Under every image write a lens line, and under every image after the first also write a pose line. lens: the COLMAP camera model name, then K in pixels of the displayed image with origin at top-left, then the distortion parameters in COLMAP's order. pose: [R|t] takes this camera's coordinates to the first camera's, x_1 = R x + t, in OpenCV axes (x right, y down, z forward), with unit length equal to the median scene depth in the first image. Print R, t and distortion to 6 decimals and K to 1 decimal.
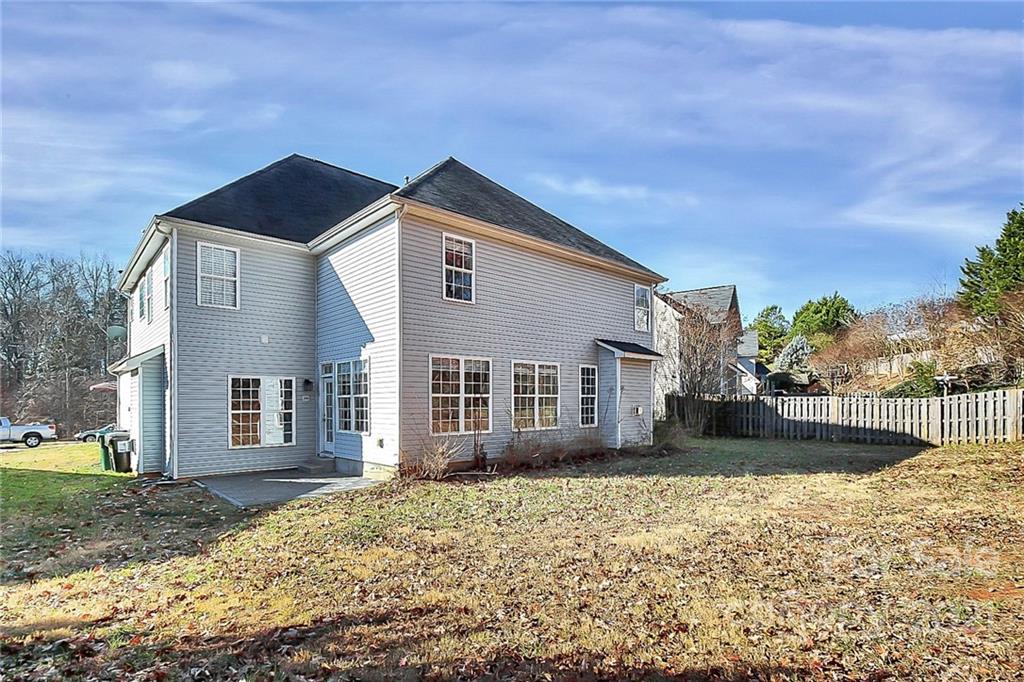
lens RADIAL K [[479.8, 0, 483.8], [0, 479.8, 406.0], [0, 0, 1]] dist [-0.005069, -0.007096]
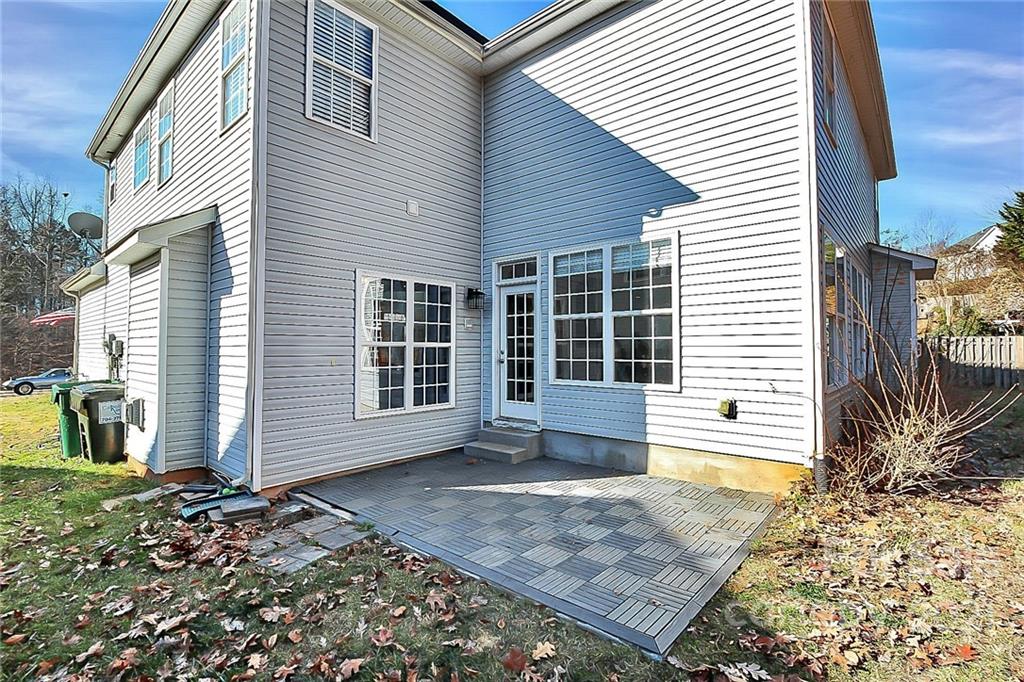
lens RADIAL K [[479.8, 0, 512.7], [0, 479.8, 335.8], [0, 0, 1]] dist [-0.005069, -0.007096]
pose [[0.993508, 0.008320, 0.113459, -0.382659], [-0.004624, 0.999451, -0.032804, 0.017319], [-0.113670, 0.032067, 0.993001, 0.438097]]
